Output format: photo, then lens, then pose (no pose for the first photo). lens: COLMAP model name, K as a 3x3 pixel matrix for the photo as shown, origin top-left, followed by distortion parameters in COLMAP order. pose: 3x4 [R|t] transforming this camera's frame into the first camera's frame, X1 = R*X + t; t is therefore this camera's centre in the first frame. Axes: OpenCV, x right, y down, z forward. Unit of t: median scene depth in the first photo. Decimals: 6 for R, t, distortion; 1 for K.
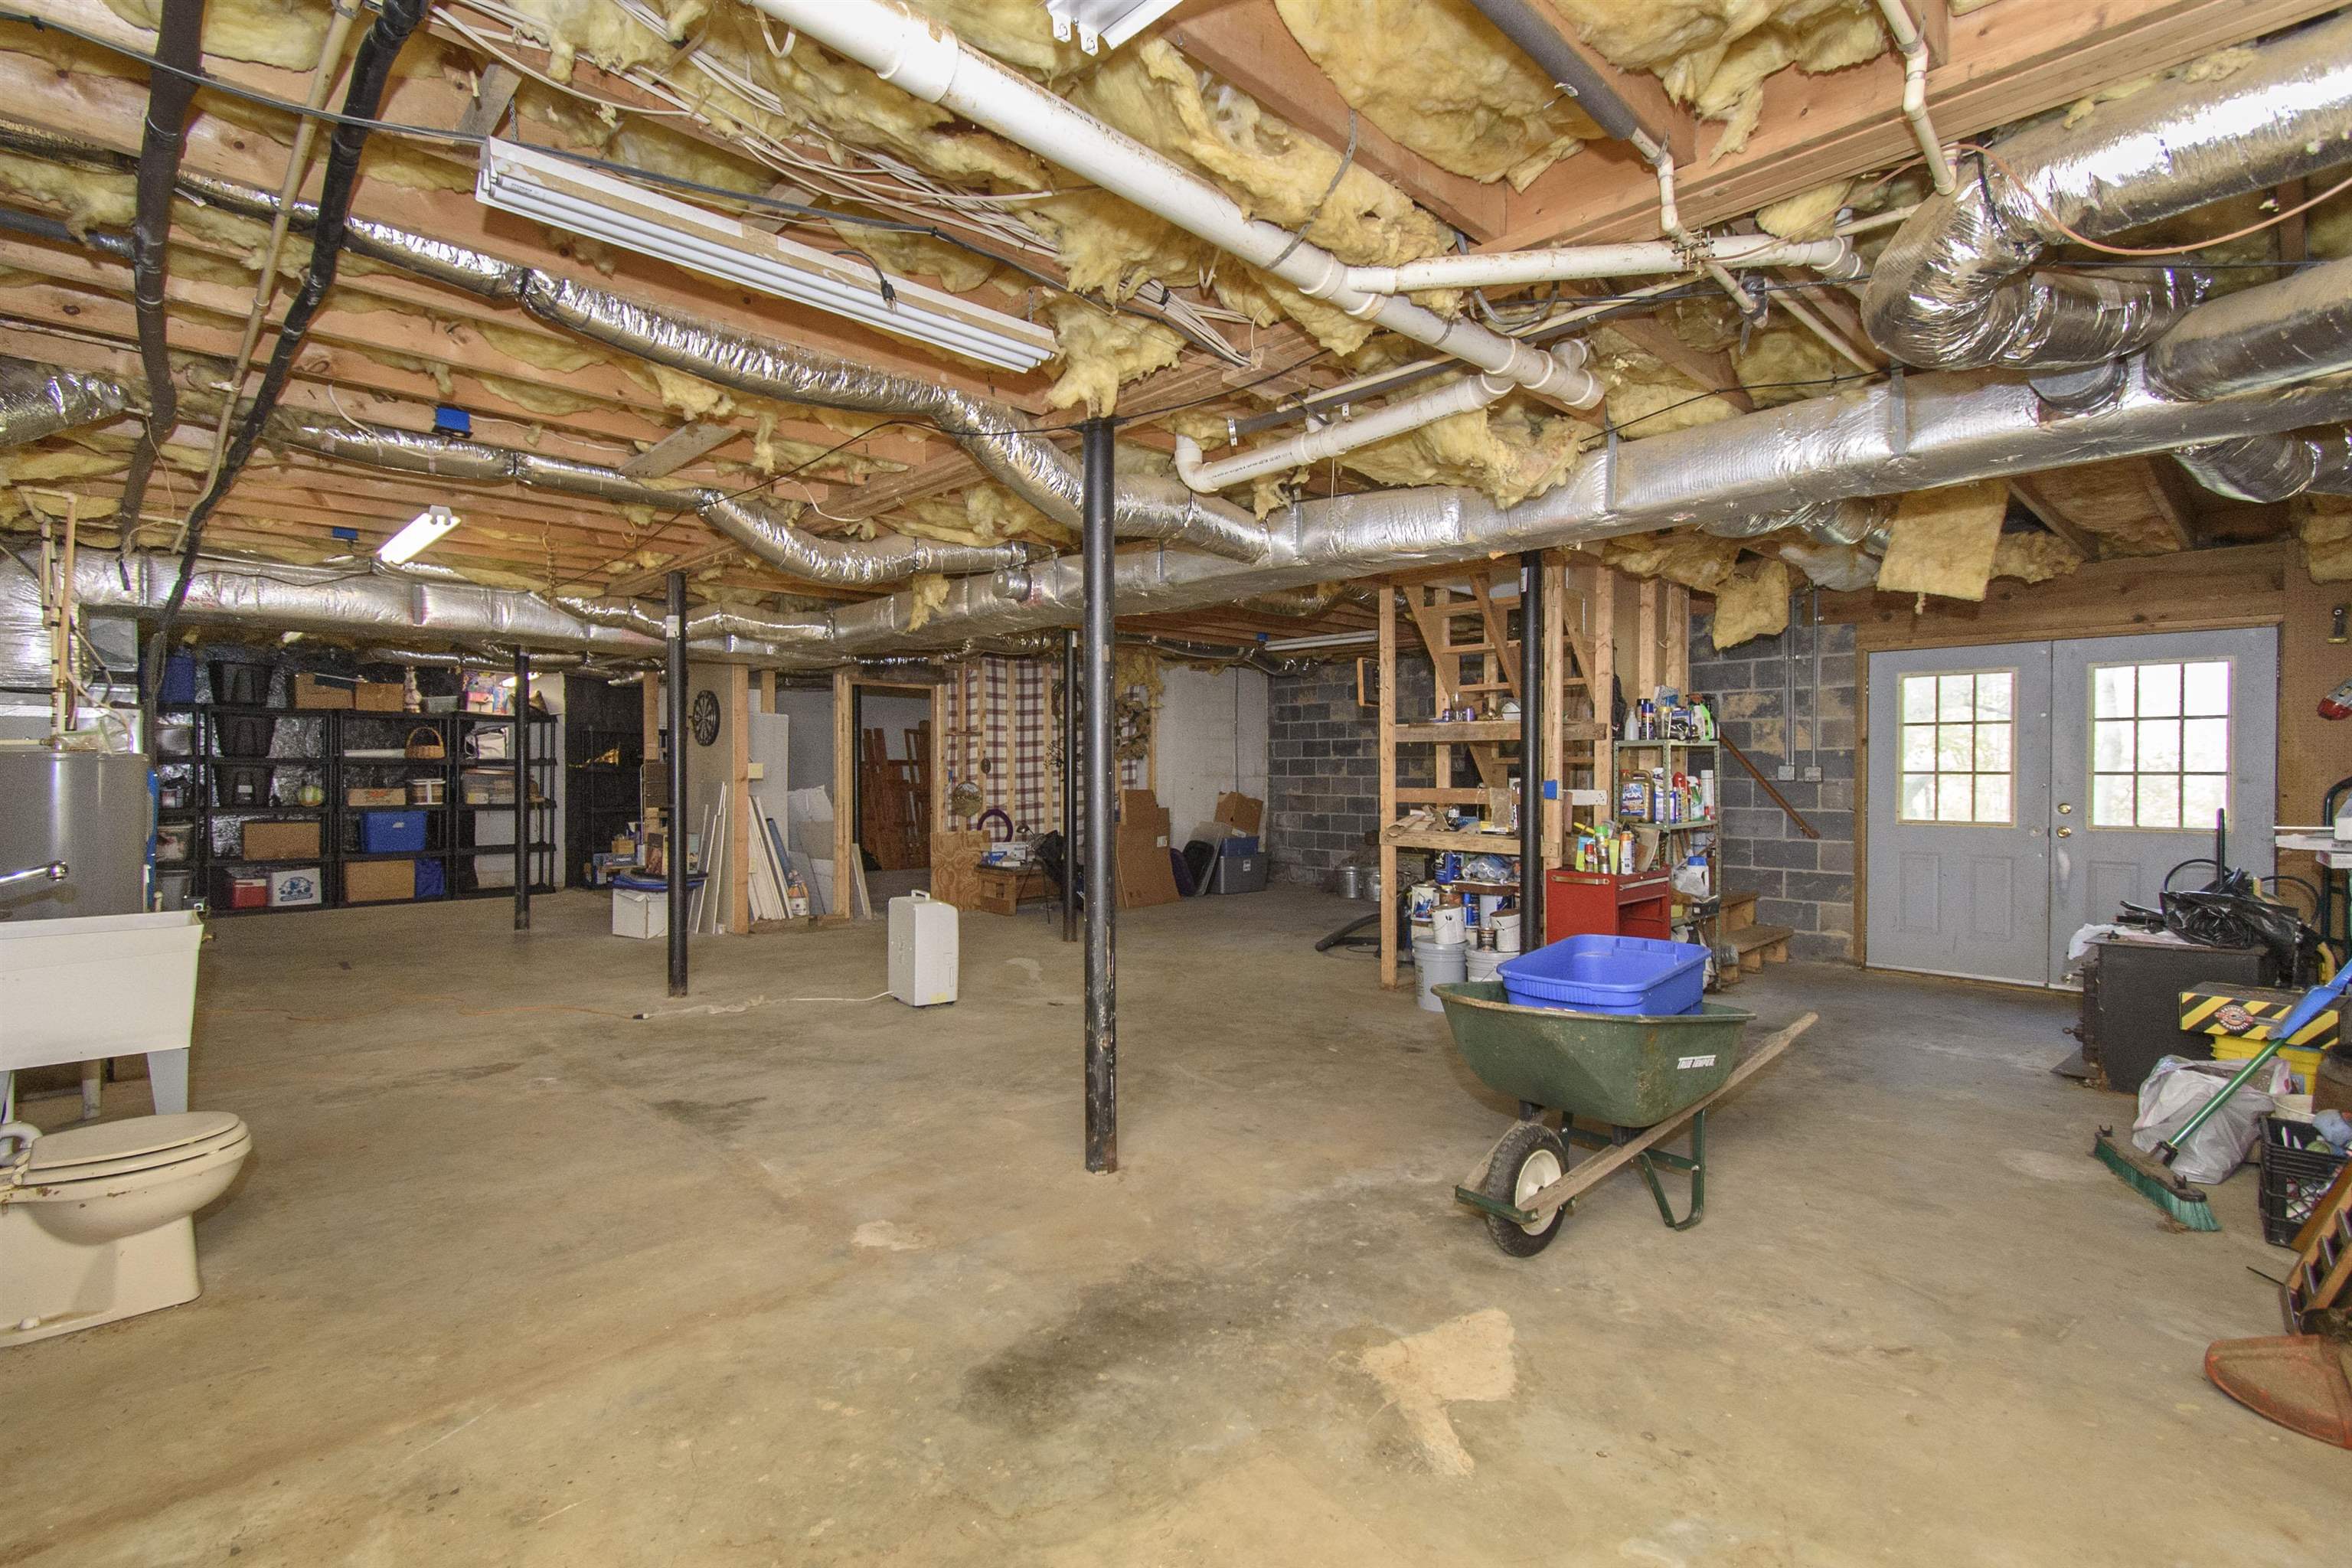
lens RADIAL K [[1084.7, 0, 1127.8], [0, 1084.7, 783.5], [0, 0, 1]] dist [-0.000629, -0.000082]
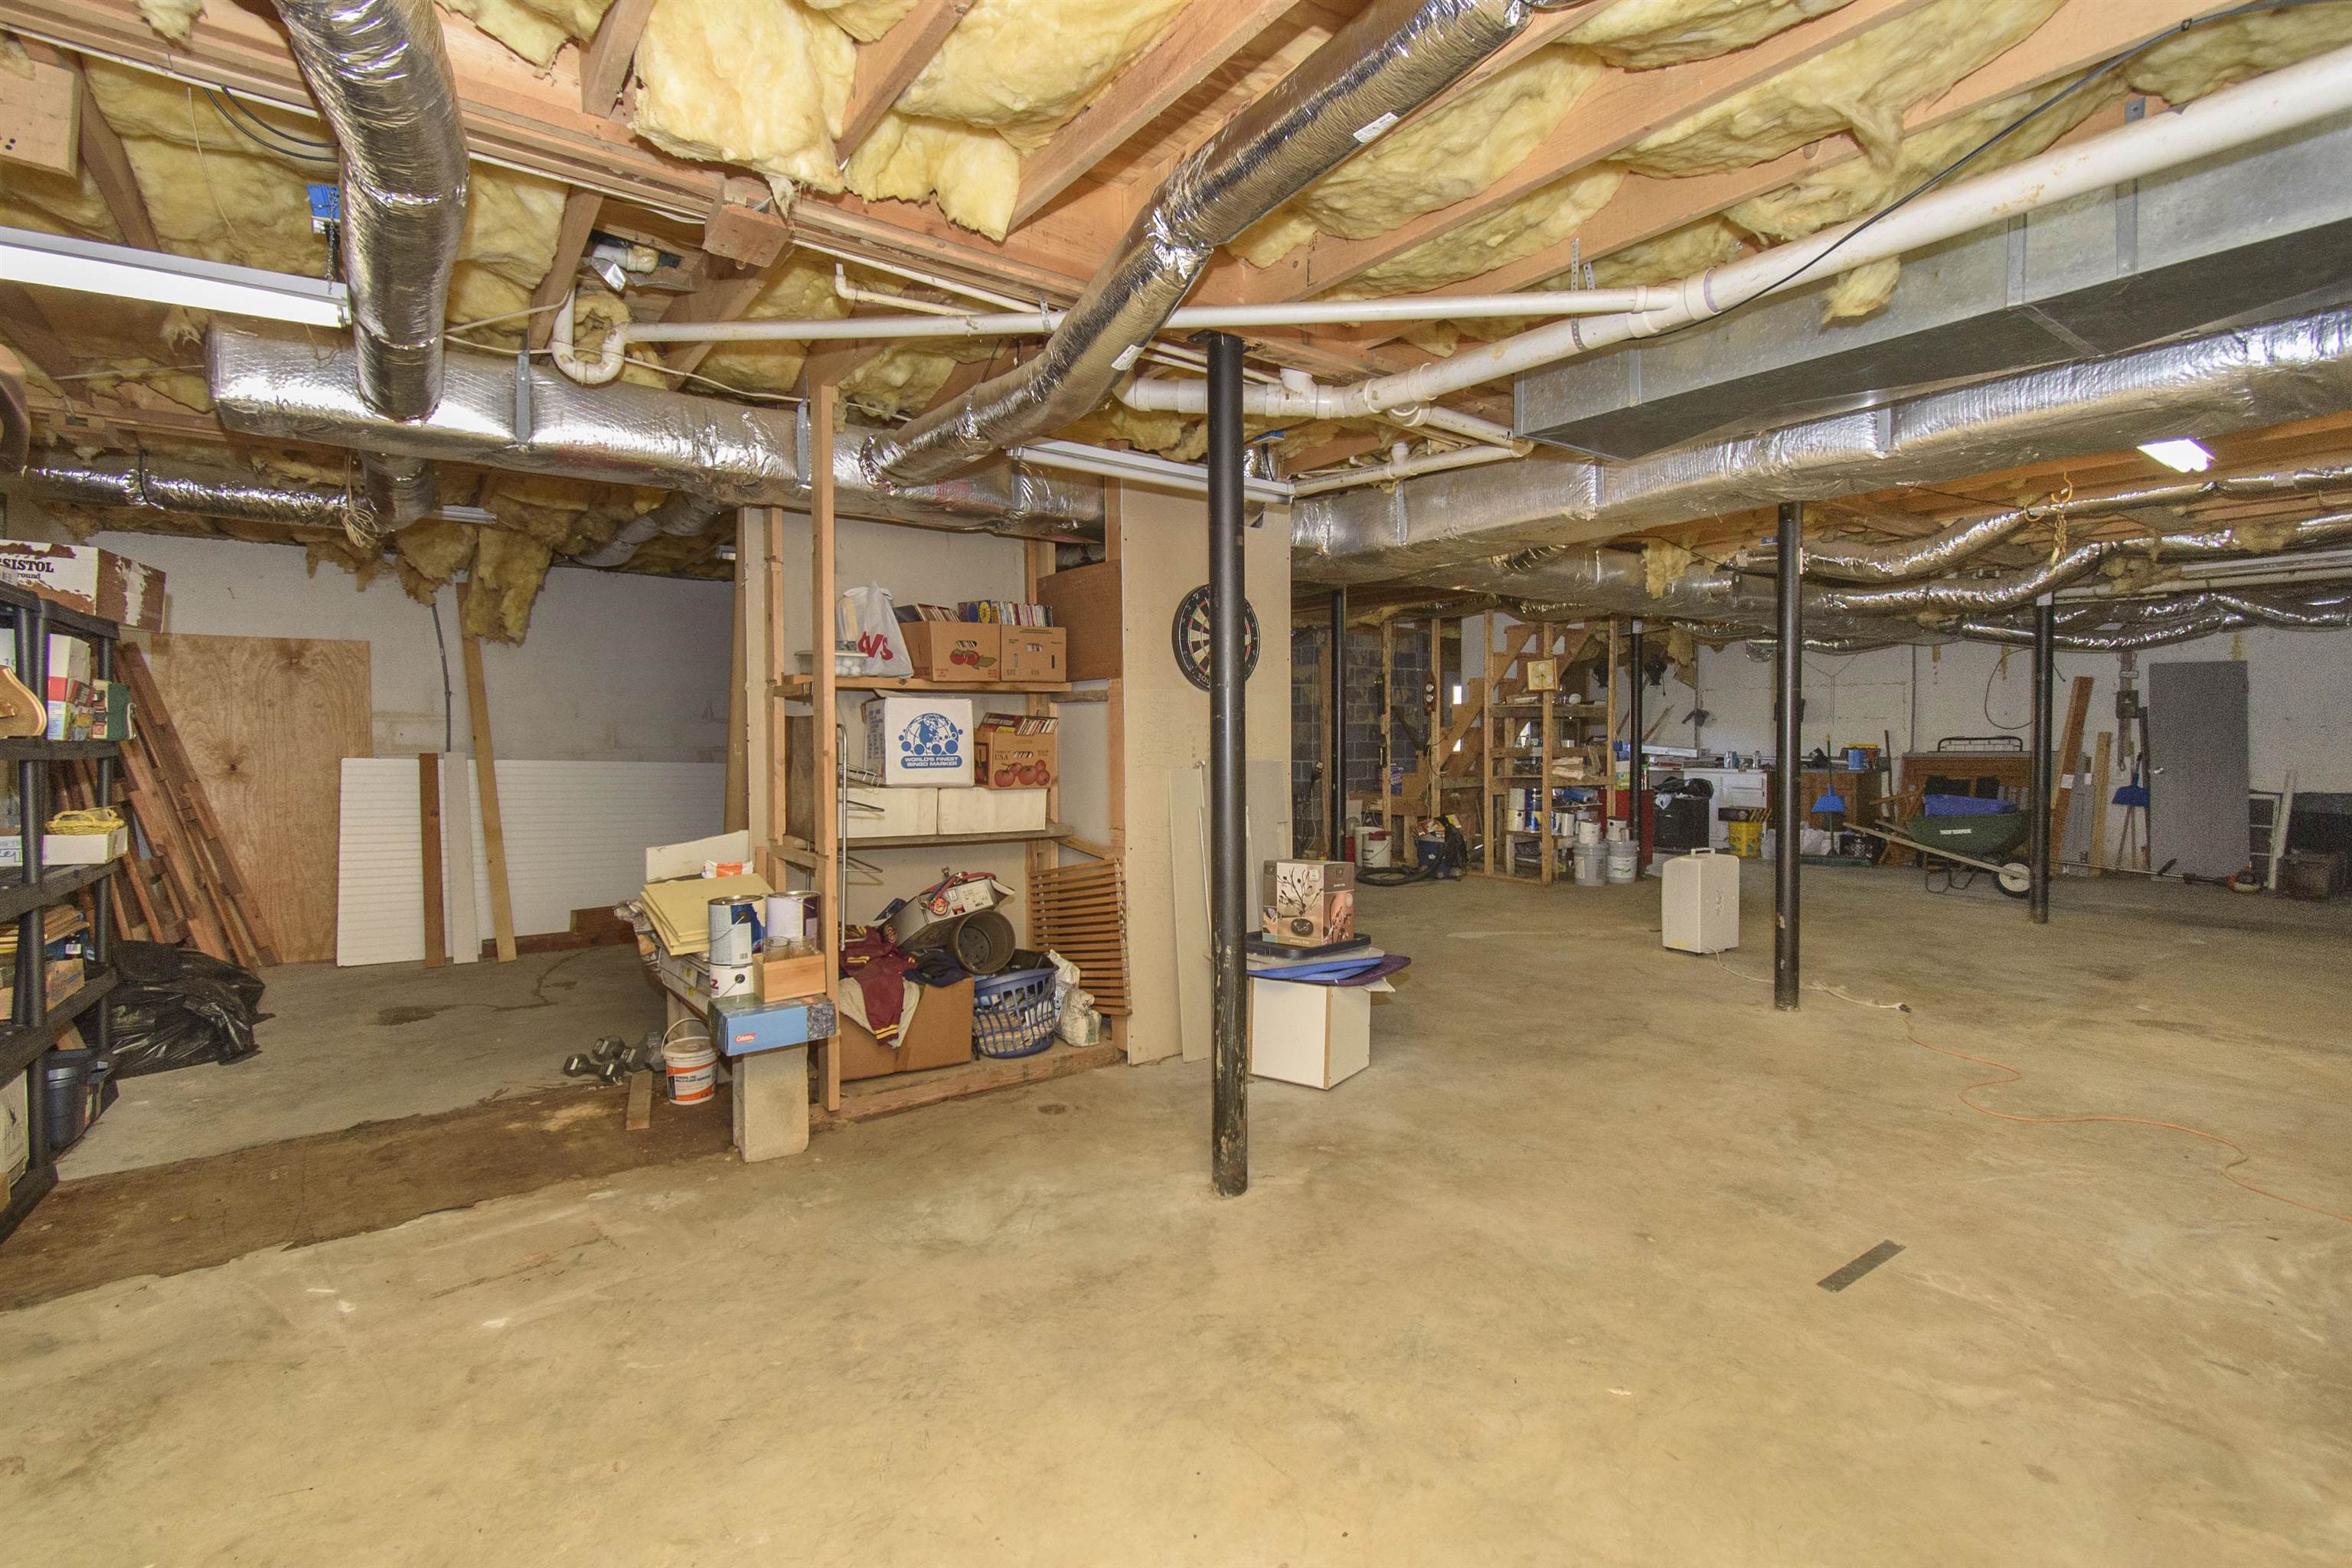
lens RADIAL K [[1084.7, 0, 1127.8], [0, 1084.7, 783.5], [0, 0, 1]] dist [-0.000629, -0.000082]
pose [[0.120310, -0.048252, 0.991563, -0.776714], [0.015693, 0.998786, 0.046699, -0.015958], [-0.992612, 0.009942, 0.120921, 0.841197]]
